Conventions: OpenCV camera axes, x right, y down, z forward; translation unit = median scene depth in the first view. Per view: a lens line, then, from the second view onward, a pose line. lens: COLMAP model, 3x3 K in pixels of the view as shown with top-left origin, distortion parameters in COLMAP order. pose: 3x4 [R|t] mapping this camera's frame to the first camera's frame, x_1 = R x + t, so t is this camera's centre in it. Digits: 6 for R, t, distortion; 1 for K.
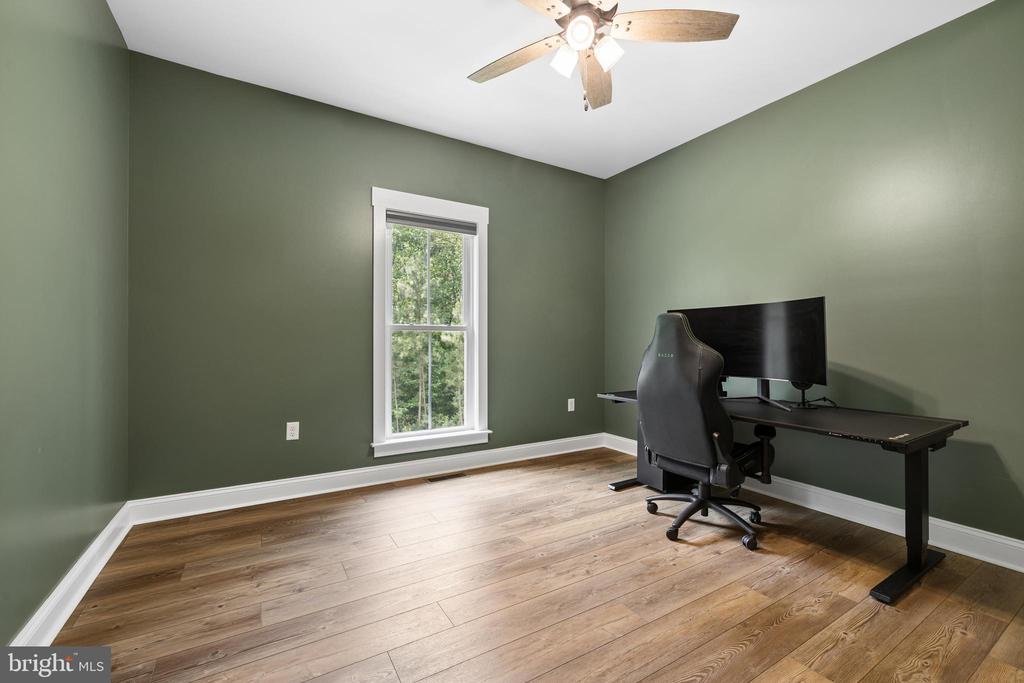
lens RADIAL K [[427.0, 0, 512.0], [0, 427.0, 341.5], [0, 0, 1]] dist [0.001323, 0.000438]
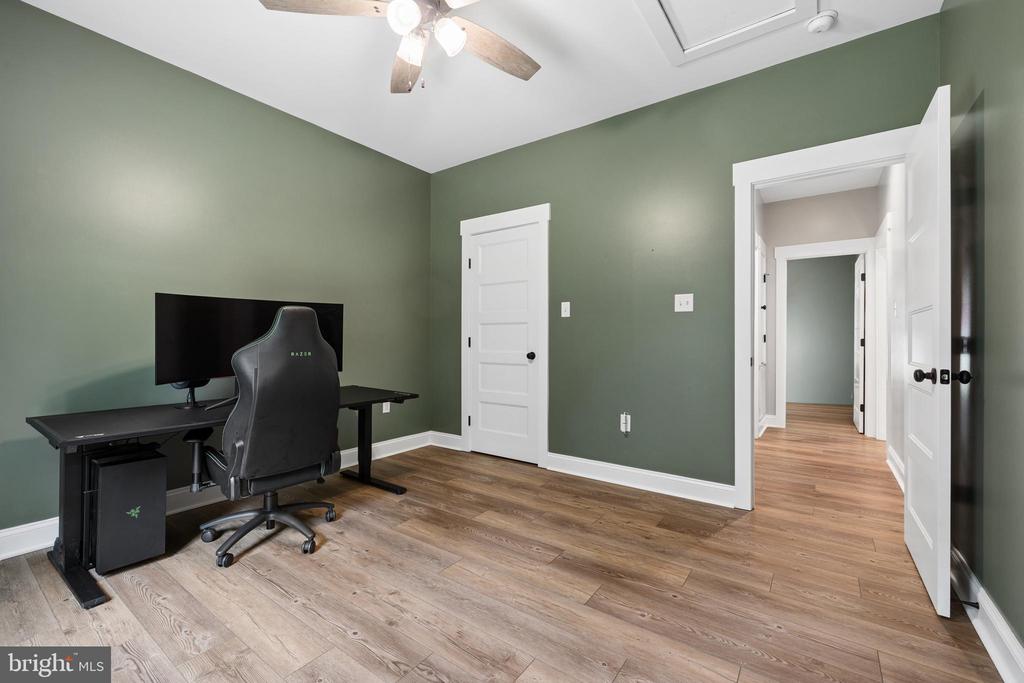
lens RADIAL K [[427.0, 0, 512.0], [0, 427.0, 341.5], [0, 0, 1]] dist [0.001323, 0.000438]
pose [[-0.391629, -0.004625, 0.920112, -0.740482], [-0.004615, 0.999985, 0.003062, 0.002685], [-0.920112, -0.003047, -0.391644, 1.107900]]
